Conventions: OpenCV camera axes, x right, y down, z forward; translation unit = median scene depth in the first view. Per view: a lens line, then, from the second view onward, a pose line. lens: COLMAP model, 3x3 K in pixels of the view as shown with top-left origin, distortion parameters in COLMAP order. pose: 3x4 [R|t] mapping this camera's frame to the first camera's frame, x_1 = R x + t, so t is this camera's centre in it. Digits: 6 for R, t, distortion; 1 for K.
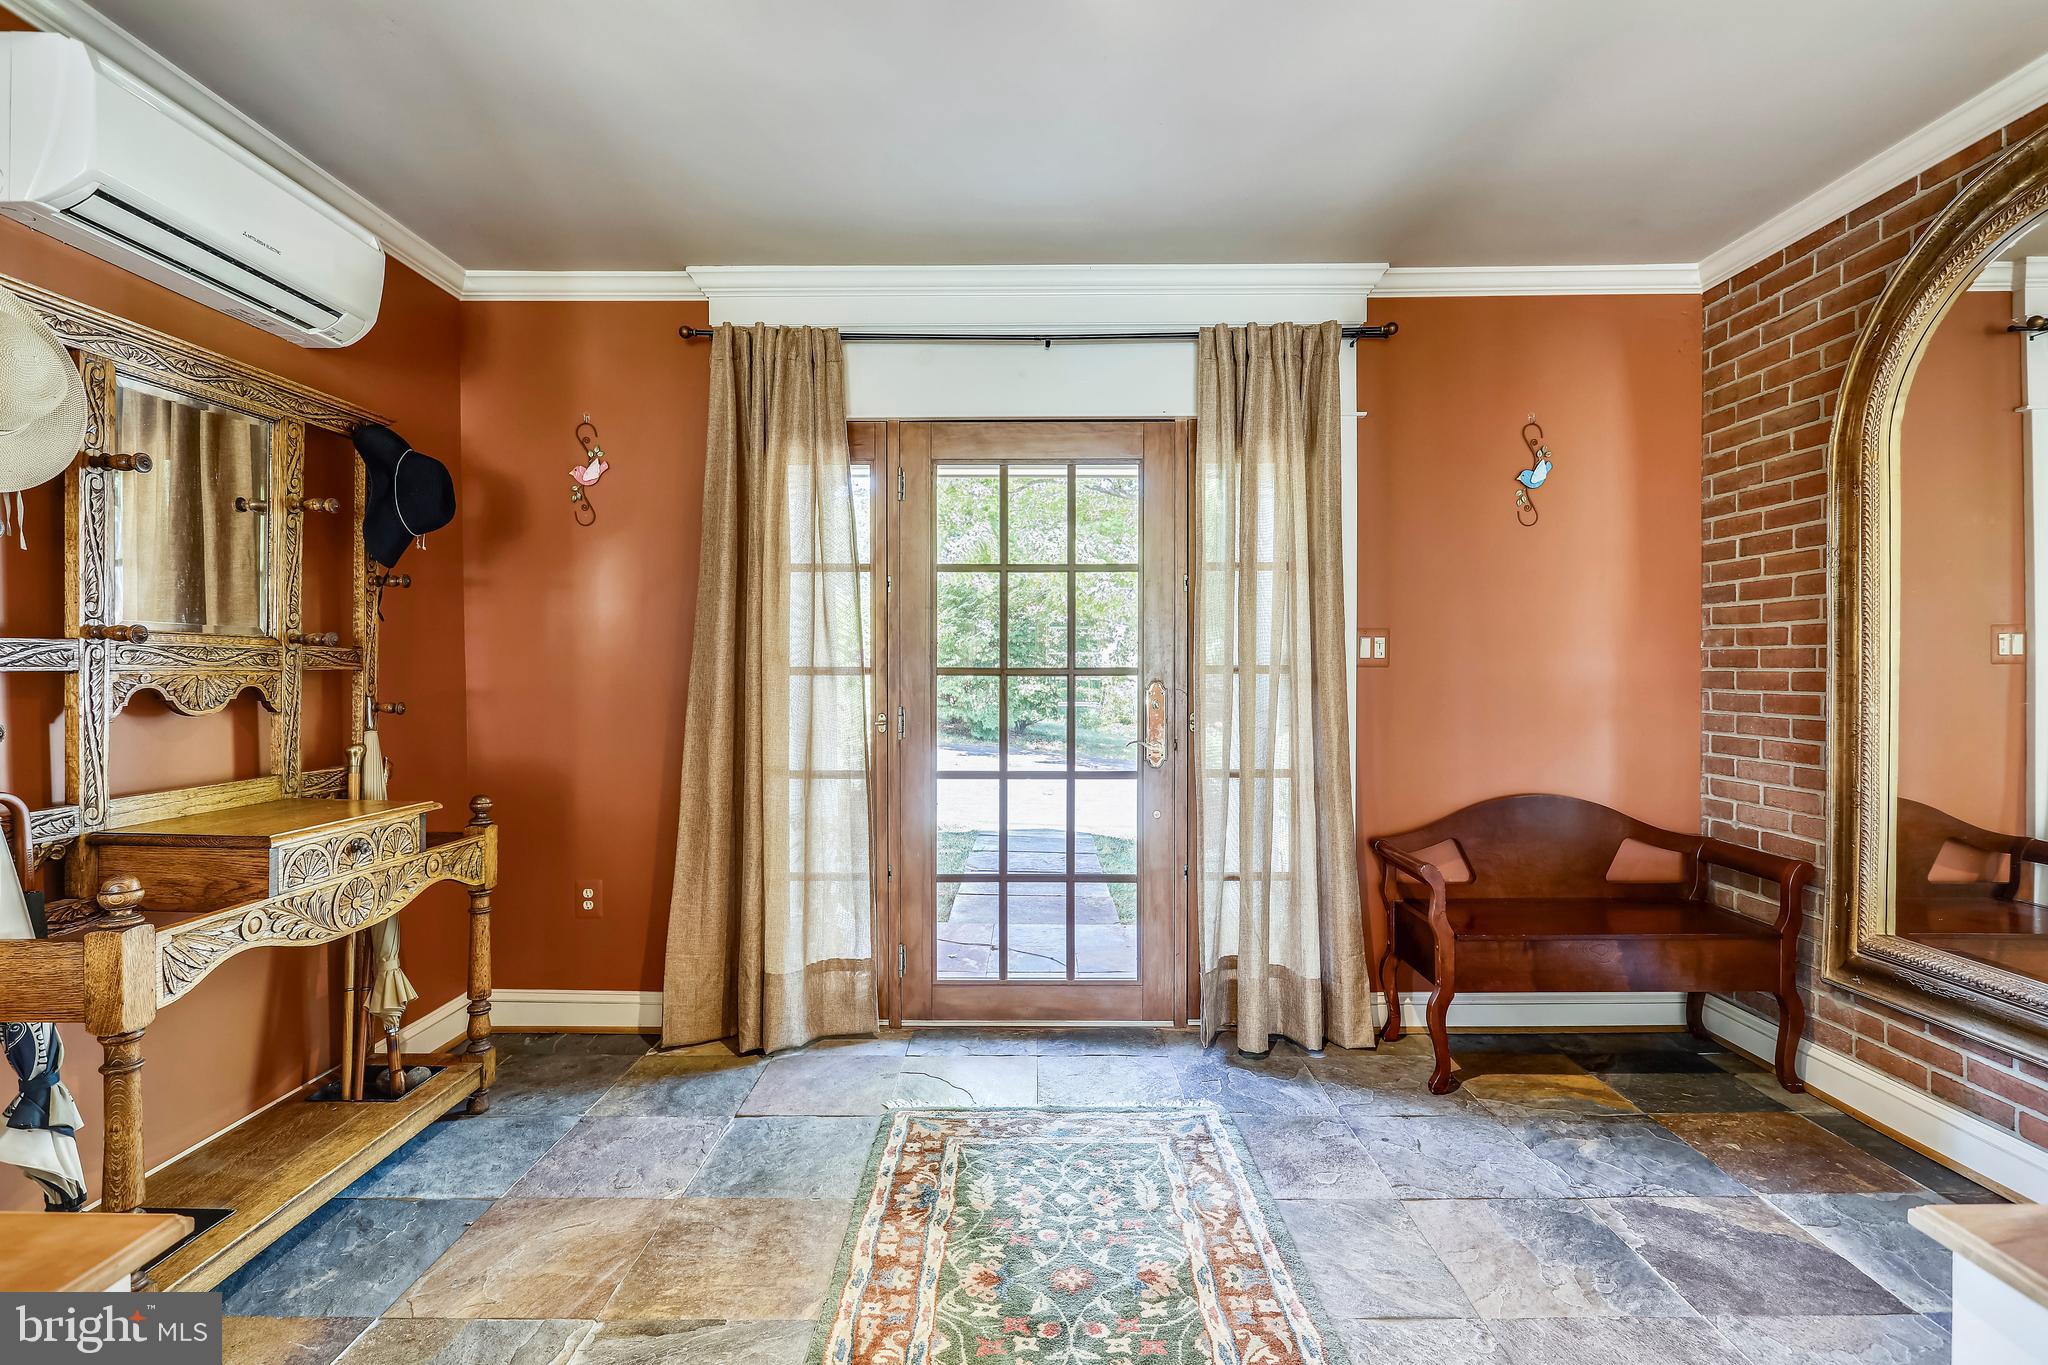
lens RADIAL K [[988.8, 0, 1030.1], [0, 988.8, 677.4], [0, 0, 1]] dist [-0.014484, 0.003298]
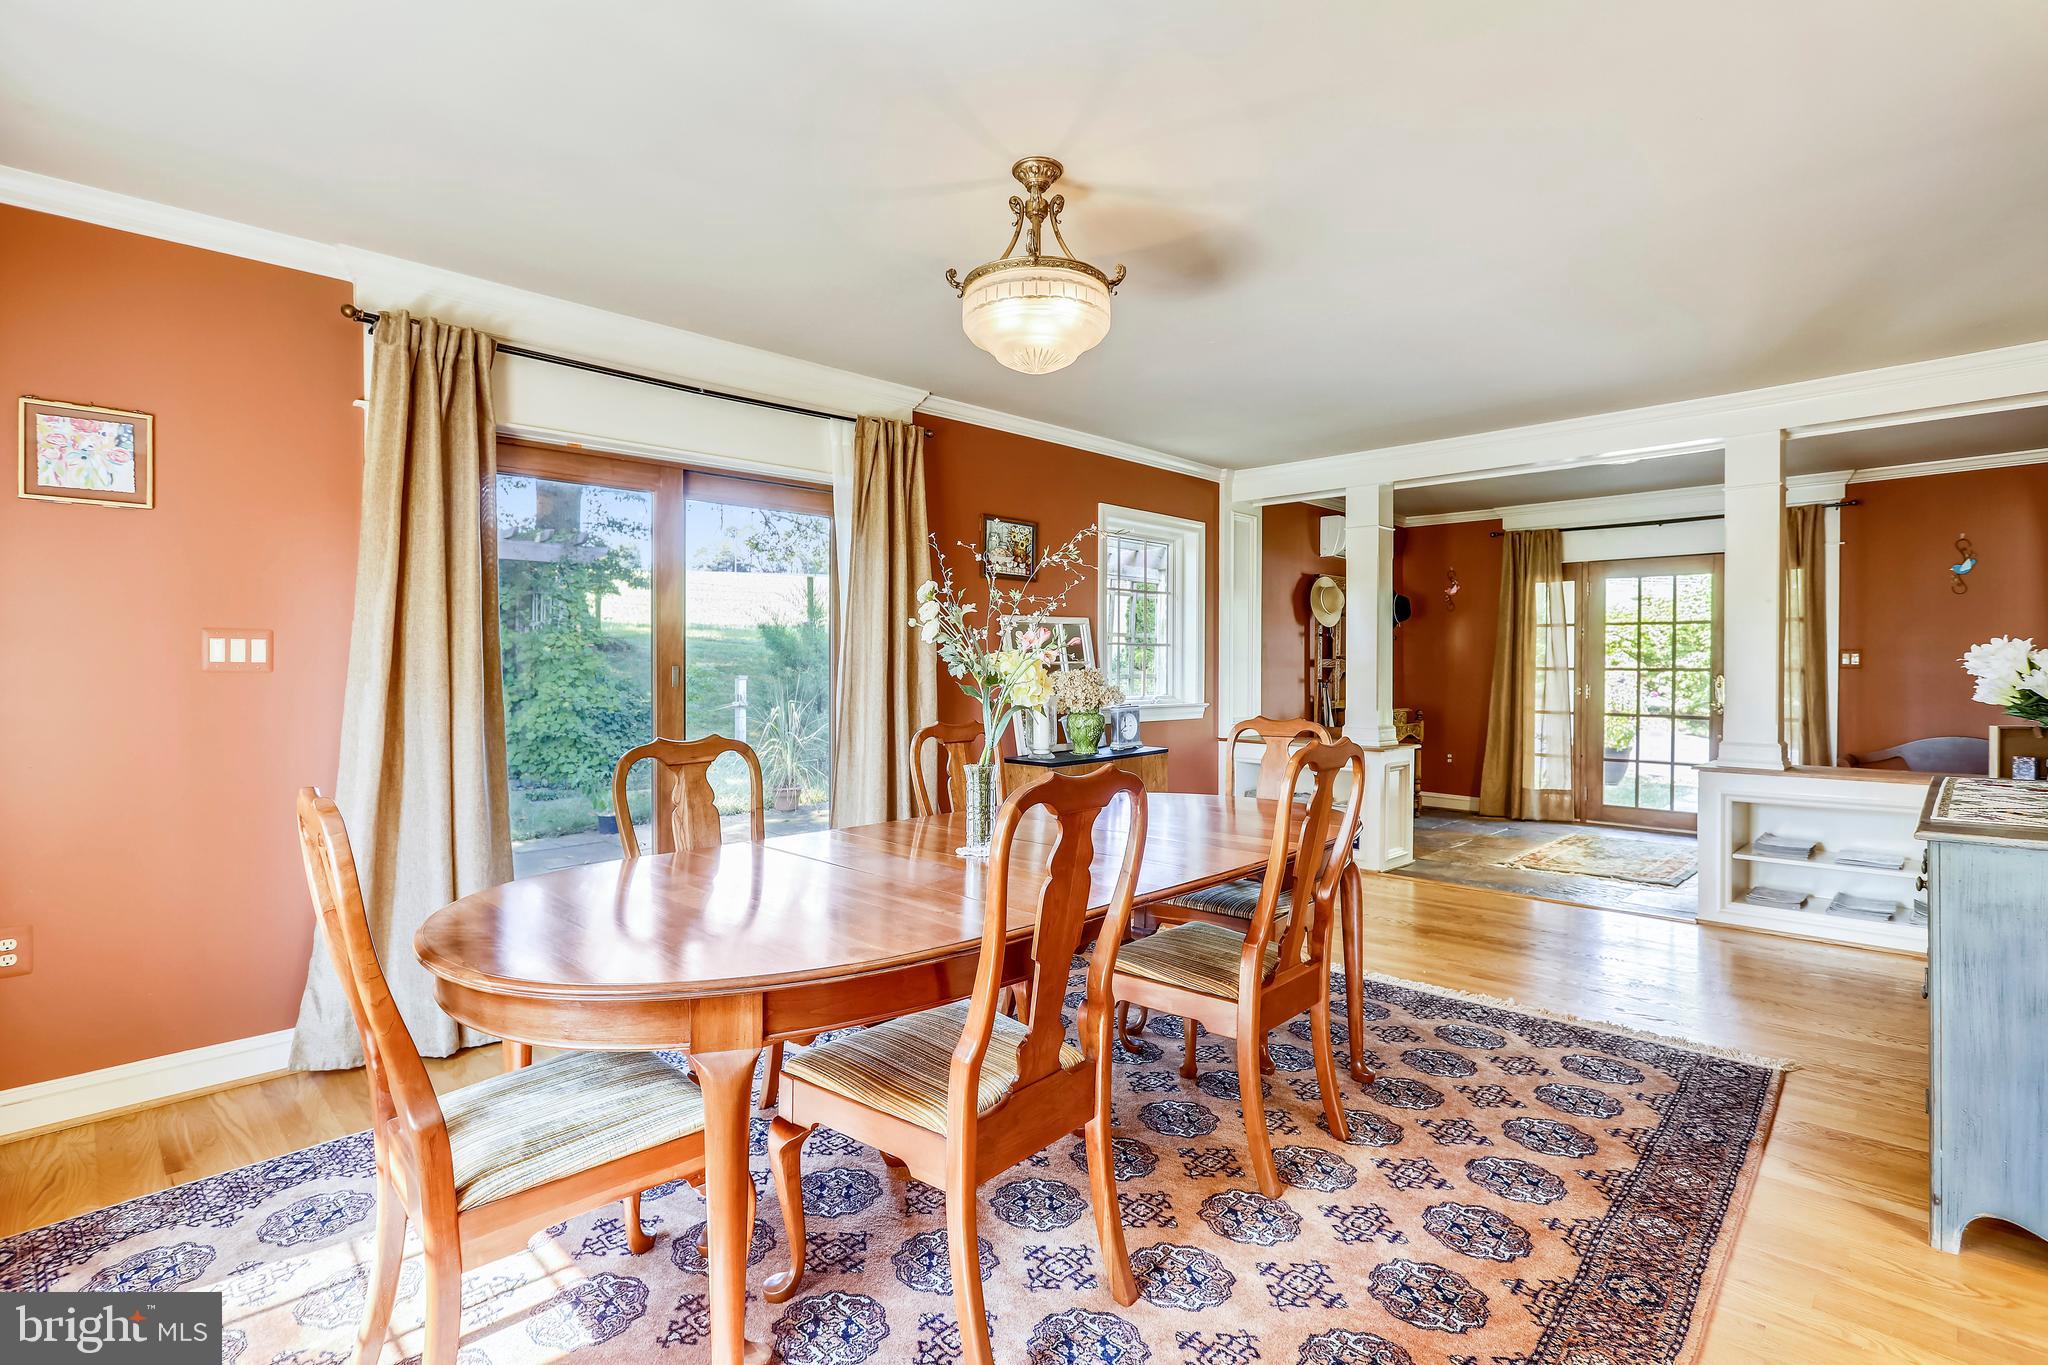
lens RADIAL K [[988.8, 0, 1034.4], [0, 988.8, 671.7], [0, 0, 1]] dist [-0.014484, 0.003298]
pose [[0.727998, 0.010817, -0.685493, 0.520668], [-0.014164, 0.999899, 0.000736, 0.018143], [0.685432, 0.009174, 0.728078, -1.611377]]
